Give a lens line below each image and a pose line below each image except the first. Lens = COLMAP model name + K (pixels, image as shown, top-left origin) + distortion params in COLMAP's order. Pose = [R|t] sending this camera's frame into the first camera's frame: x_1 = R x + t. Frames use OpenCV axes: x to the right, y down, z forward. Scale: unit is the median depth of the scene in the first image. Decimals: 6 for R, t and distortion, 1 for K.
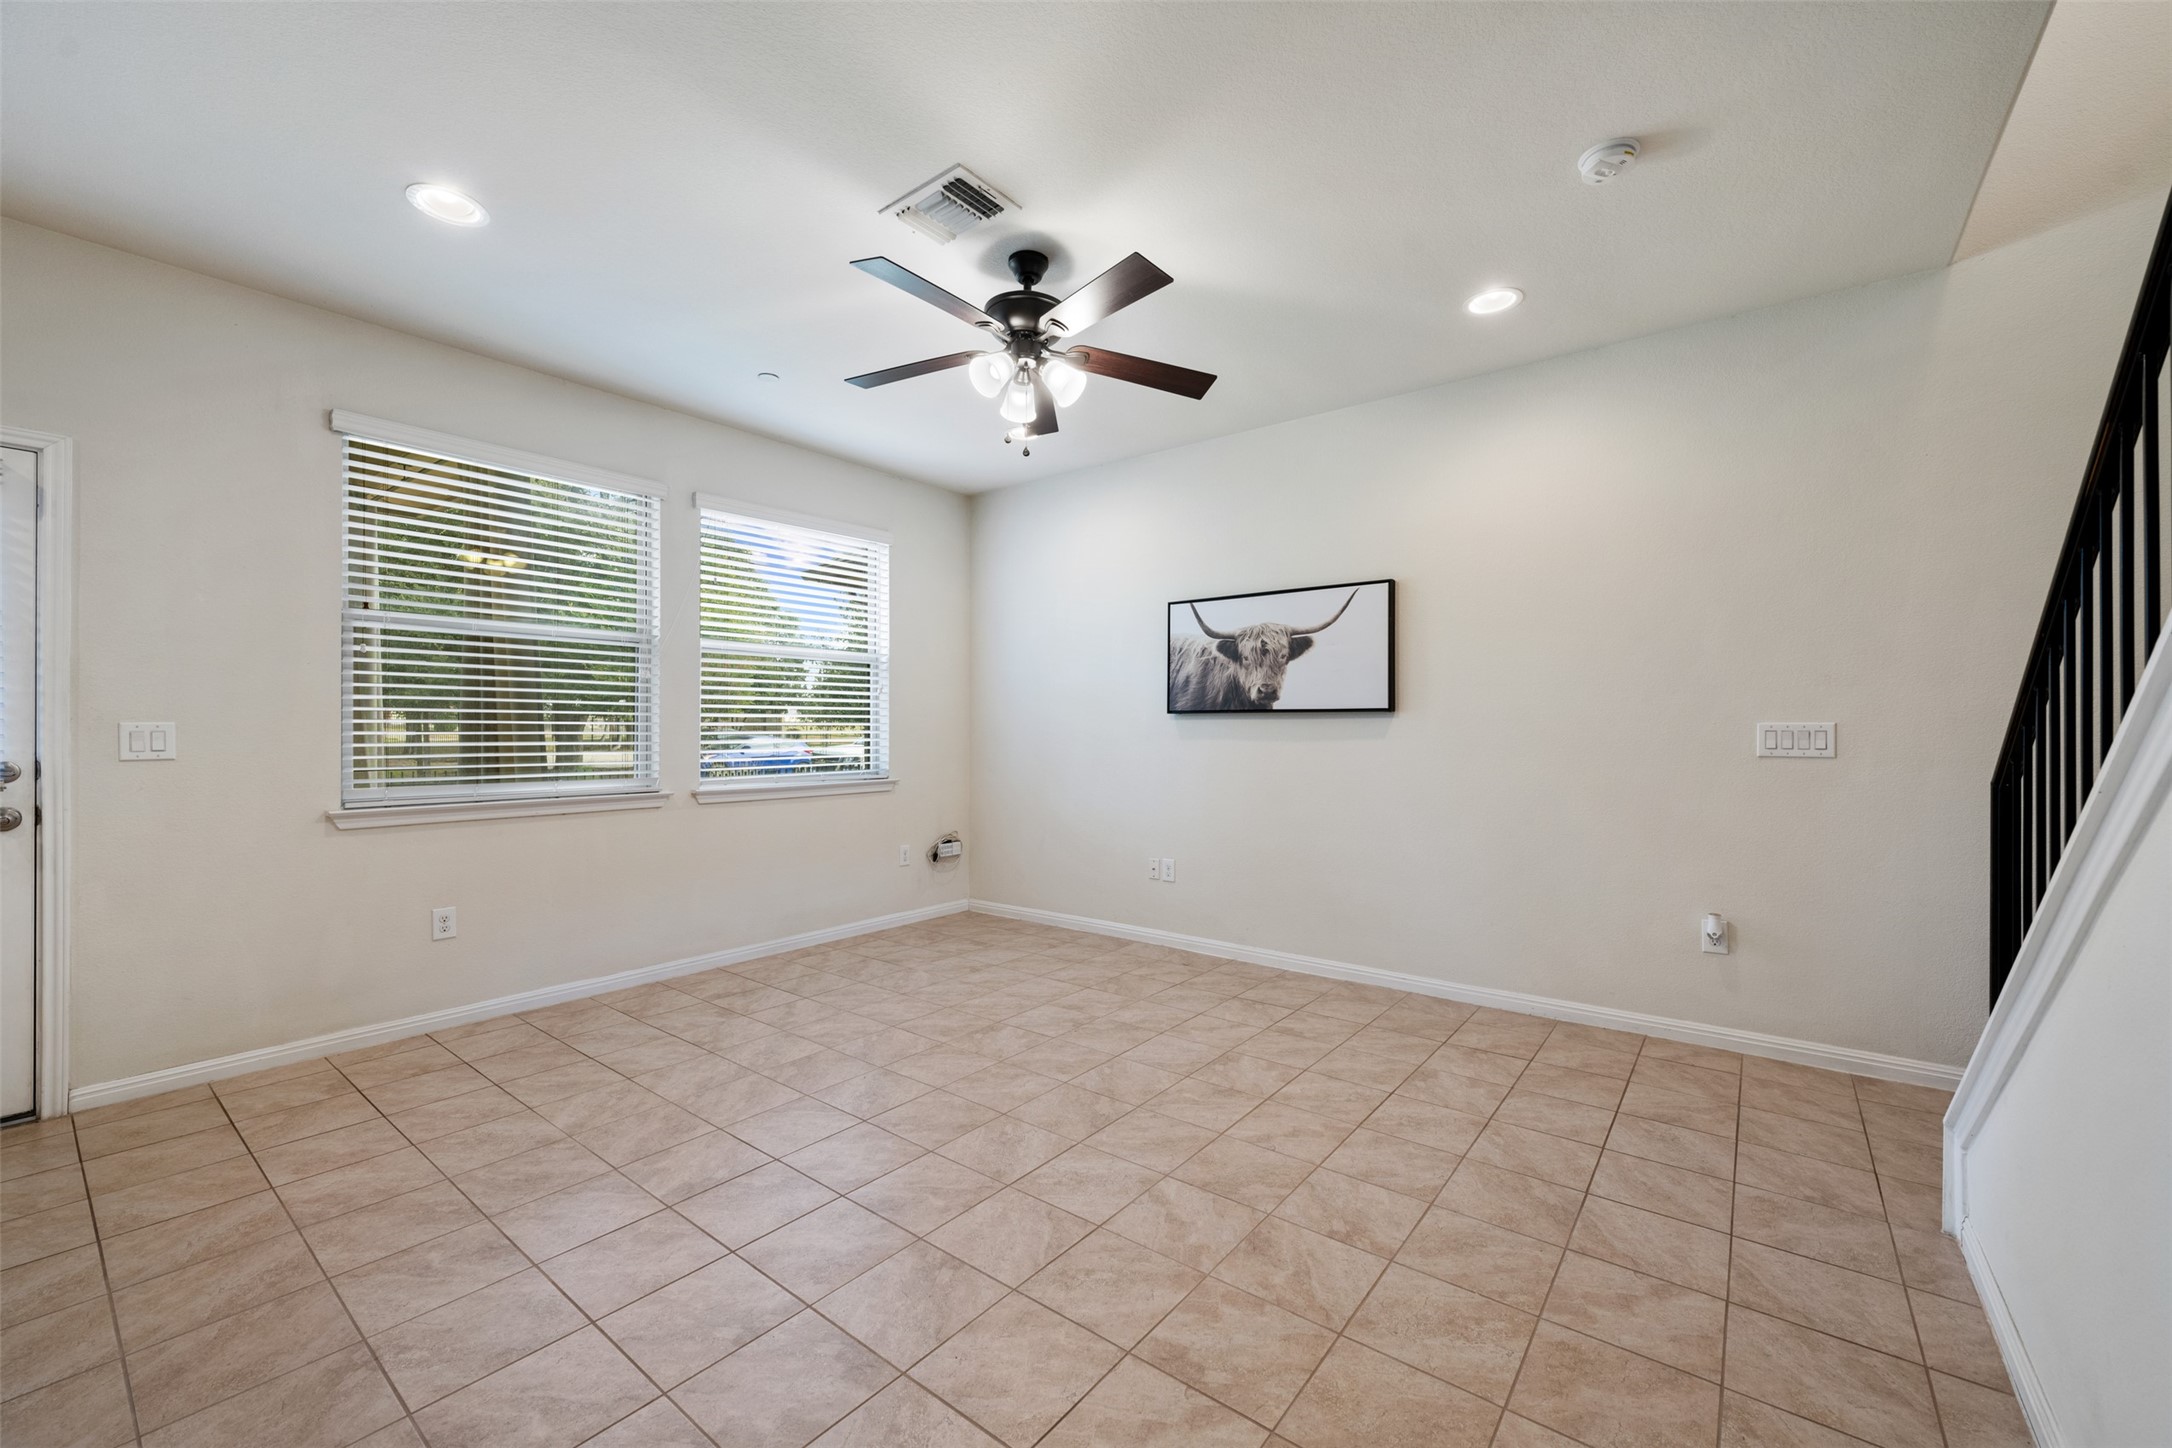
lens RADIAL K [[860.1, 0, 1086.0], [0, 860.1, 724.0], [0, 0, 1]] dist [-0.001683, 0.000029]
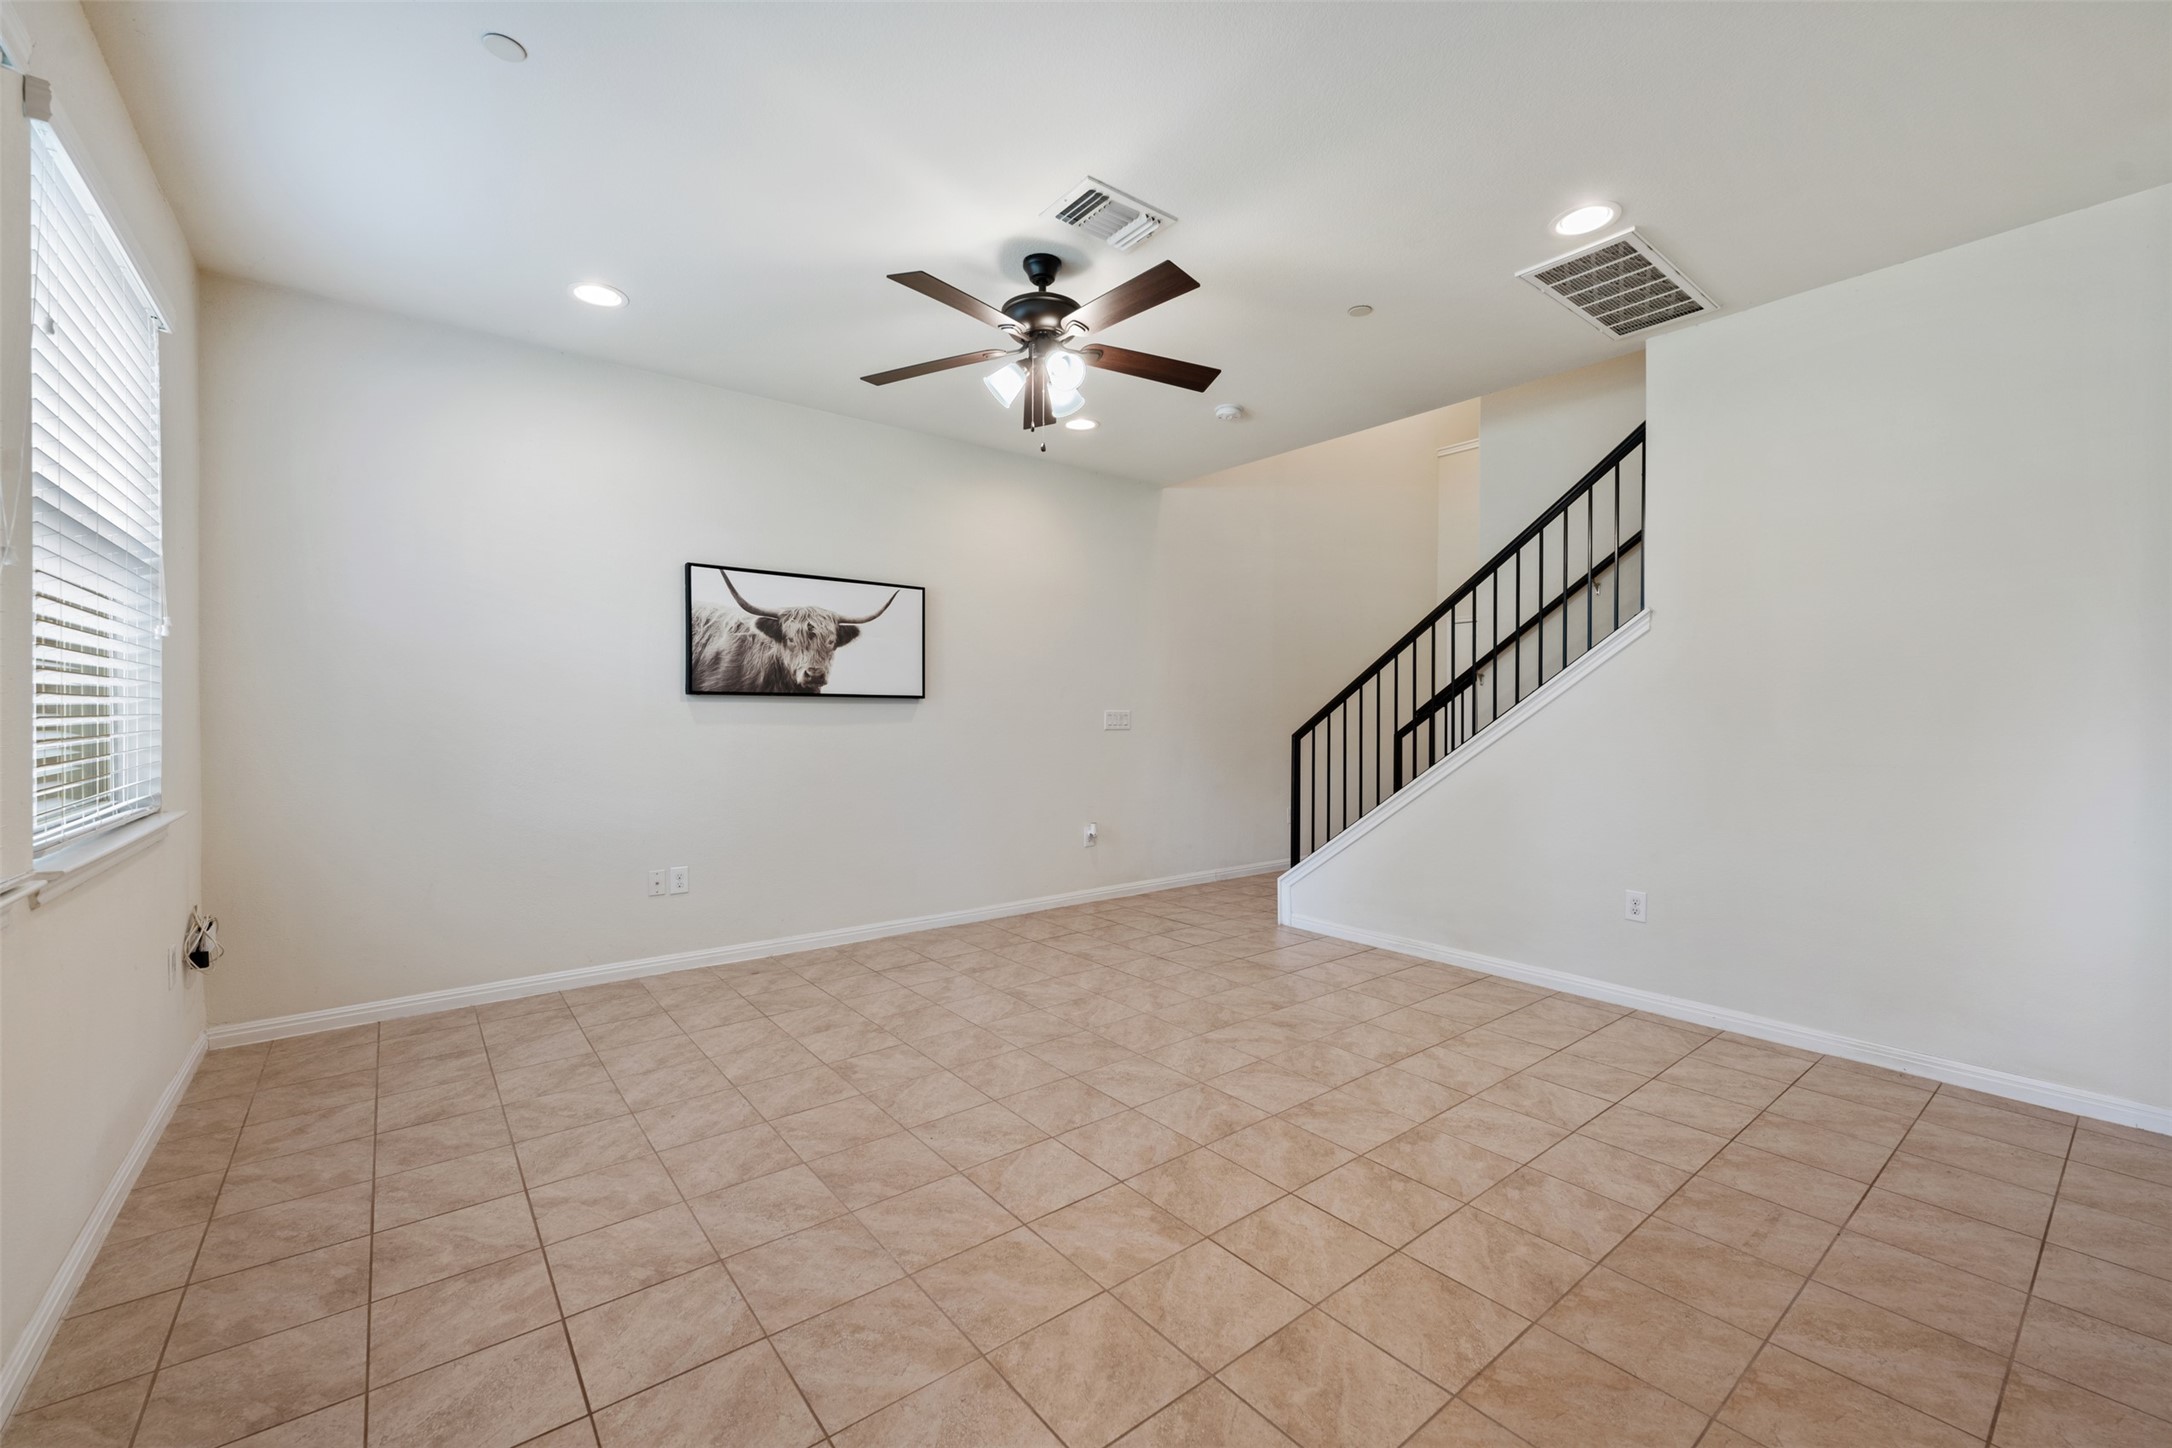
lens RADIAL K [[876.2, 0, 1086.4], [0, 876.2, 715.8], [0, 0, 1]] dist [-0.000989, -0.000062]
pose [[0.230441, -0.001688, 0.973085, -0.778143], [-0.009467, 0.999947, 0.003977, 0.002342], [-0.973040, -0.010129, 0.230413, 0.501161]]
